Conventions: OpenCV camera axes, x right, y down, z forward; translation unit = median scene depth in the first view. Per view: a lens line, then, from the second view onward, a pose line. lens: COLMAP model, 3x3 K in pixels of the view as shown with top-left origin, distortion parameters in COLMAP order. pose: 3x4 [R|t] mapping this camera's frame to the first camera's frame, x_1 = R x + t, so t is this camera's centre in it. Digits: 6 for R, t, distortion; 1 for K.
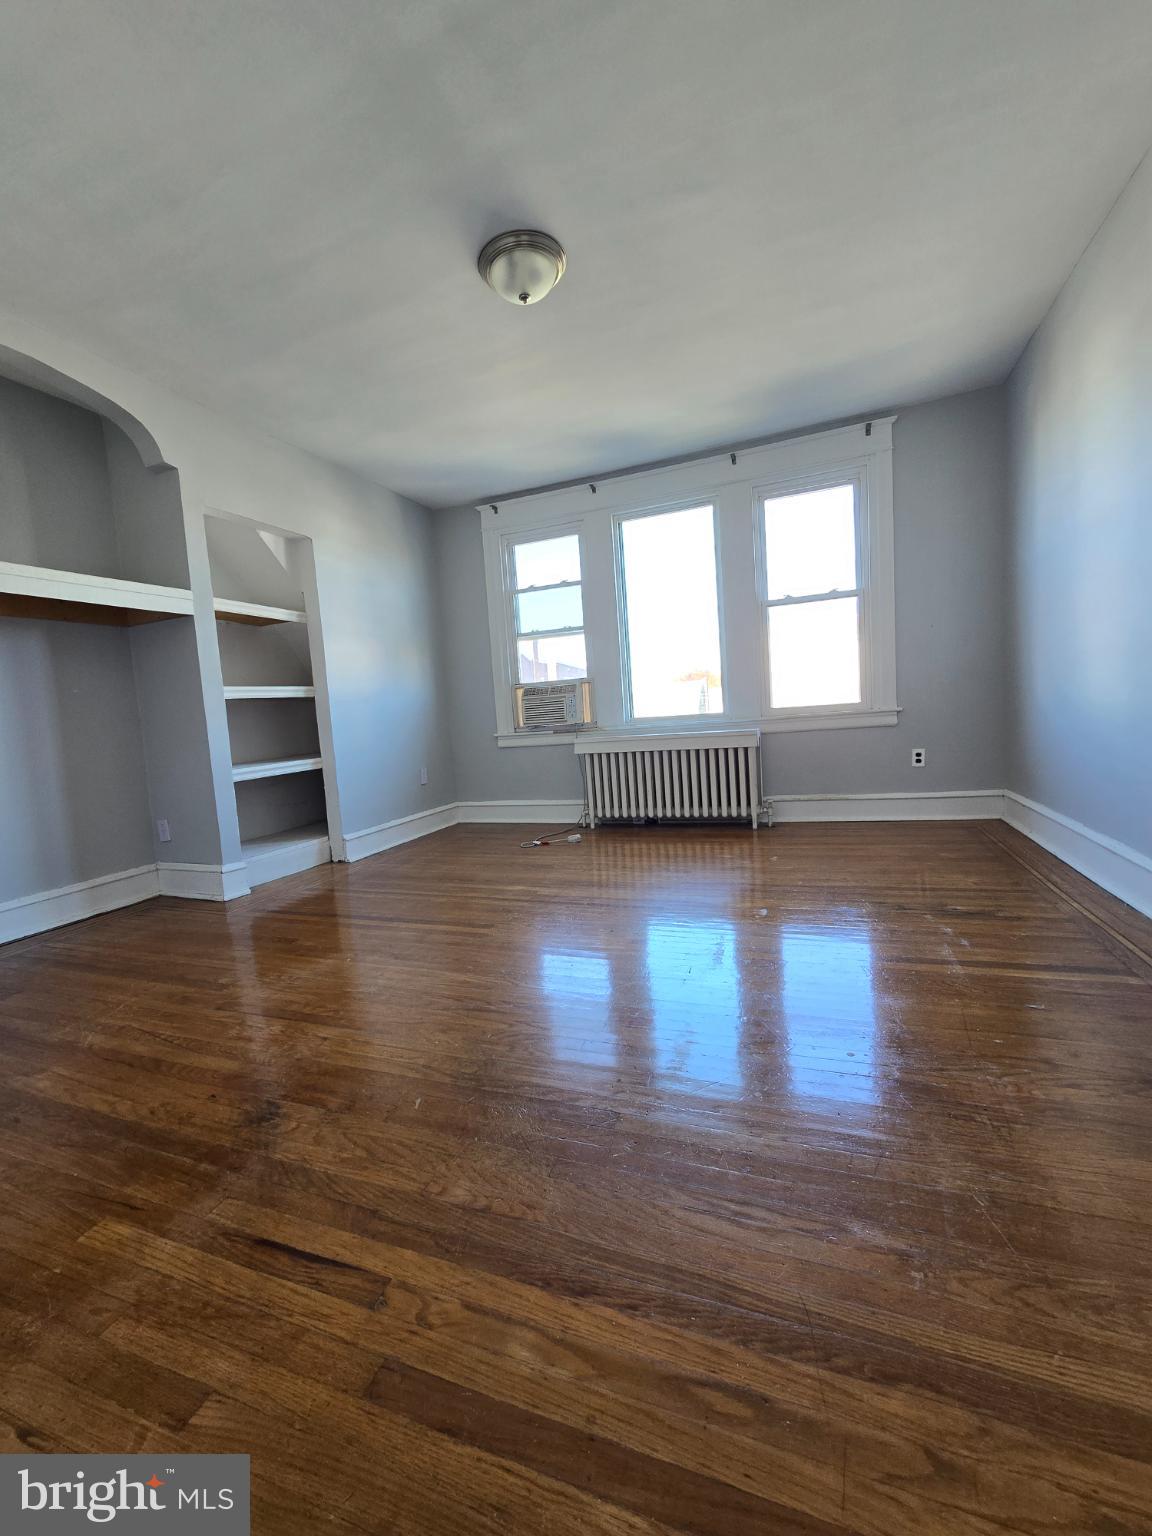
lens RADIAL K [[623.0, 0, 564.3], [0, 623.0, 763.3], [0, 0, 1]] dist [-0.006750, 0.001145]
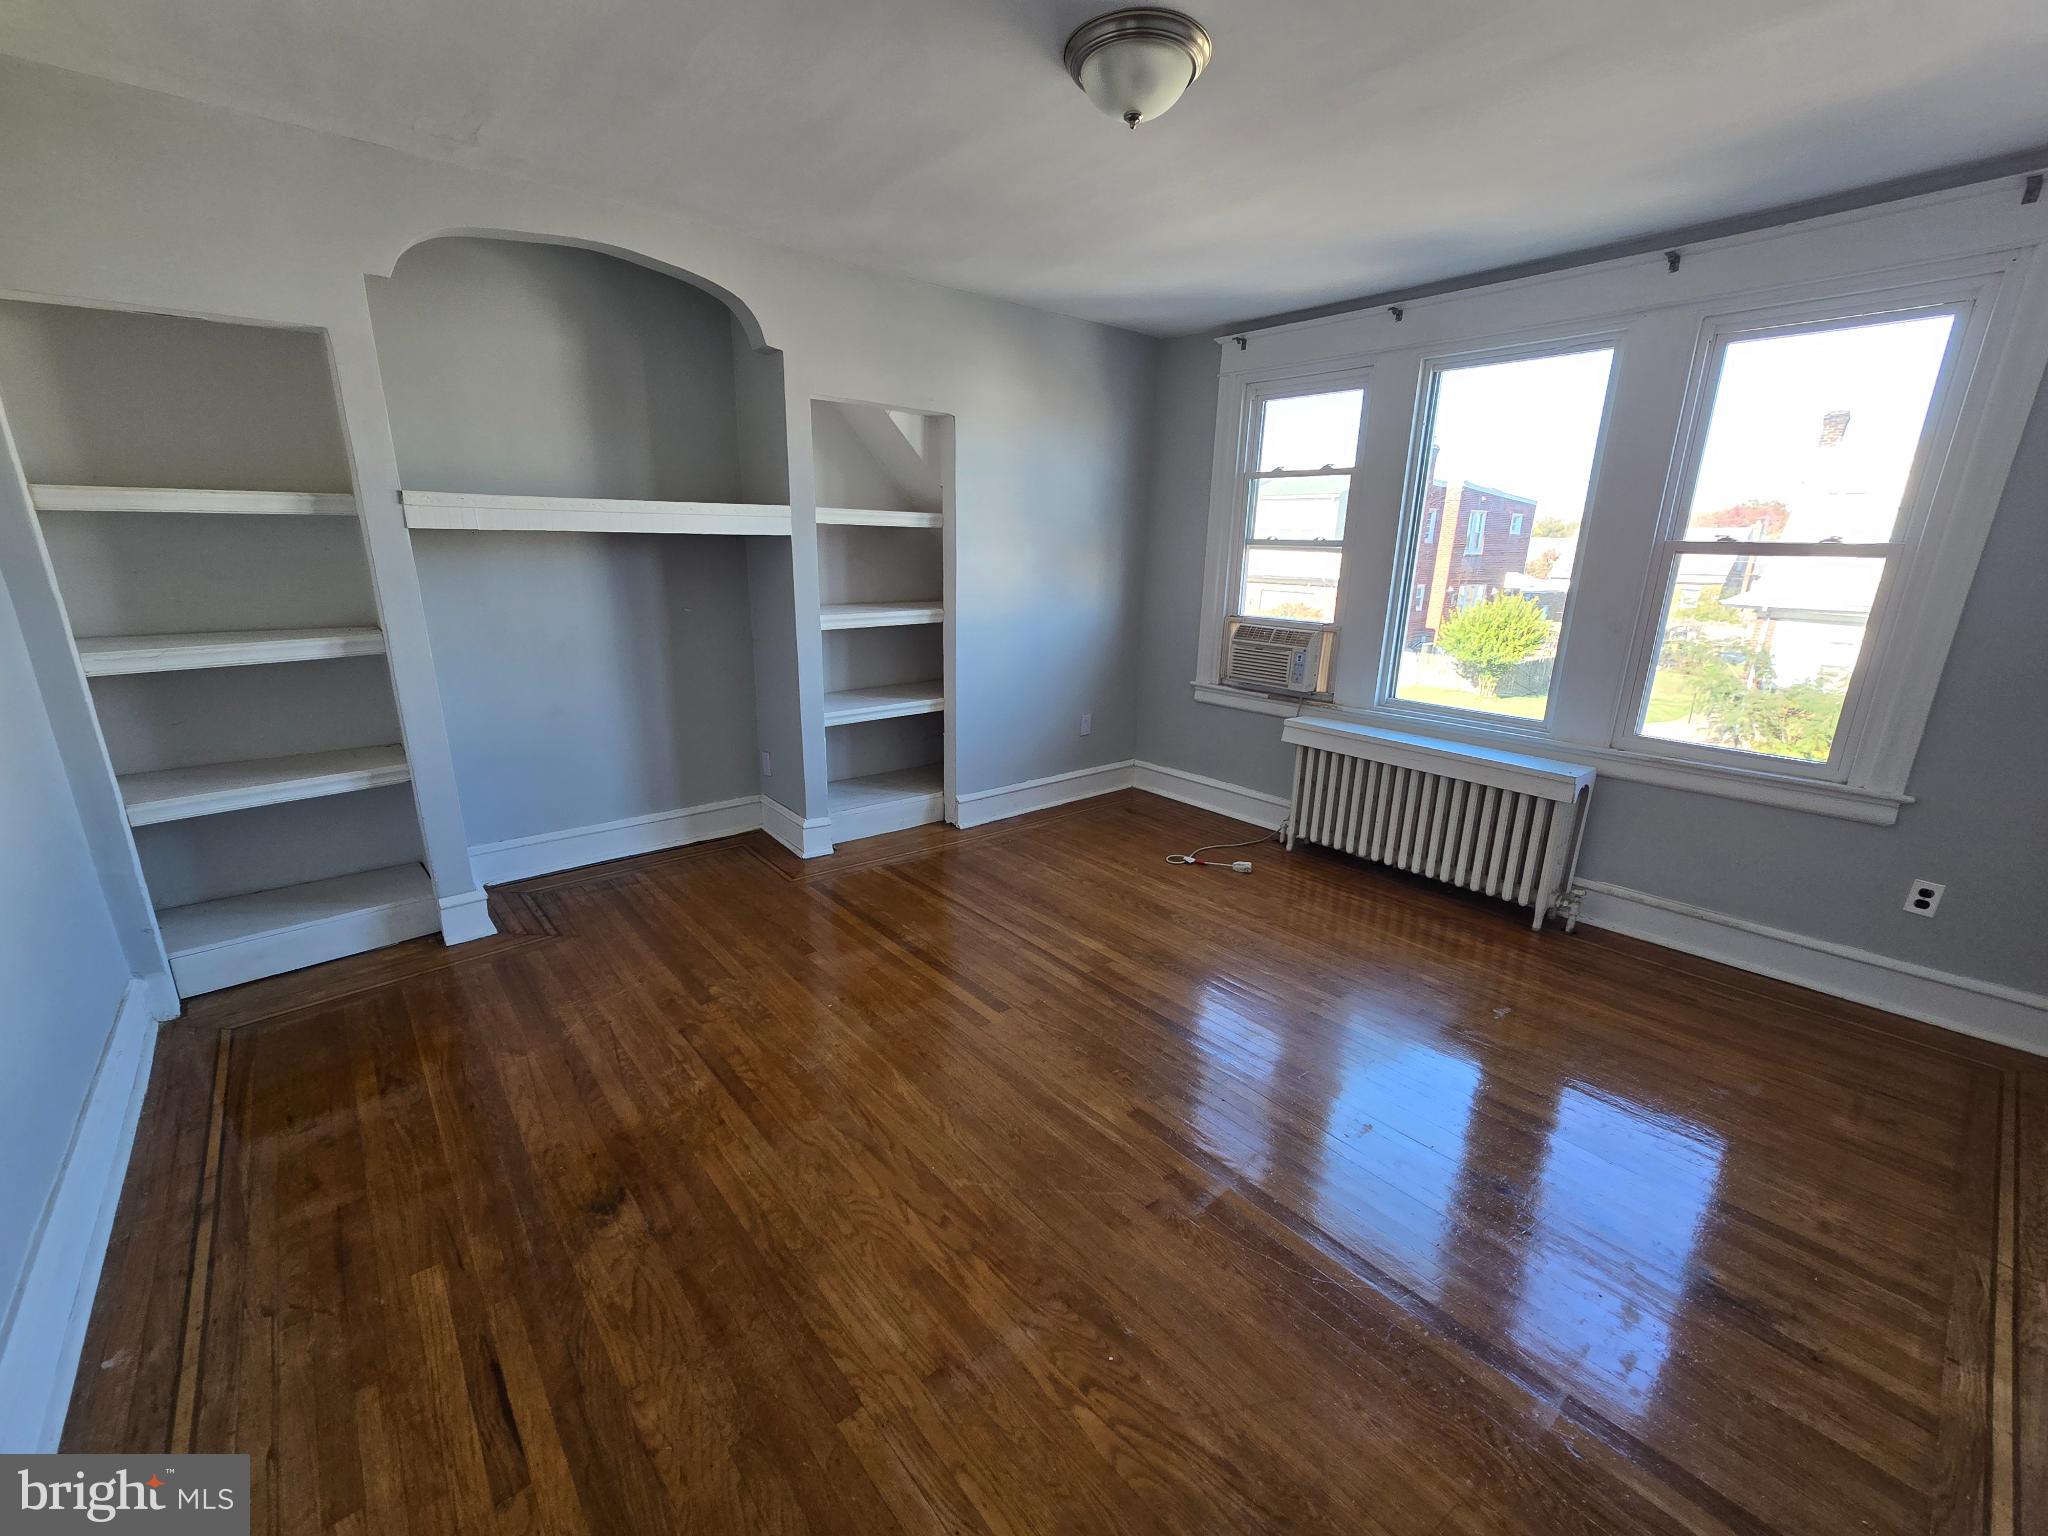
lens RADIAL K [[830.6, 0, 1021.4], [0, 830.6, 774.4], [0, 0, 1]] dist [-0.006750, 0.001145]
pose [[0.880109, 0.208426, -0.426575, 0.181884], [-0.121044, 0.967300, 0.222889, -0.165833], [0.459082, -0.144532, 0.876558, 0.079973]]
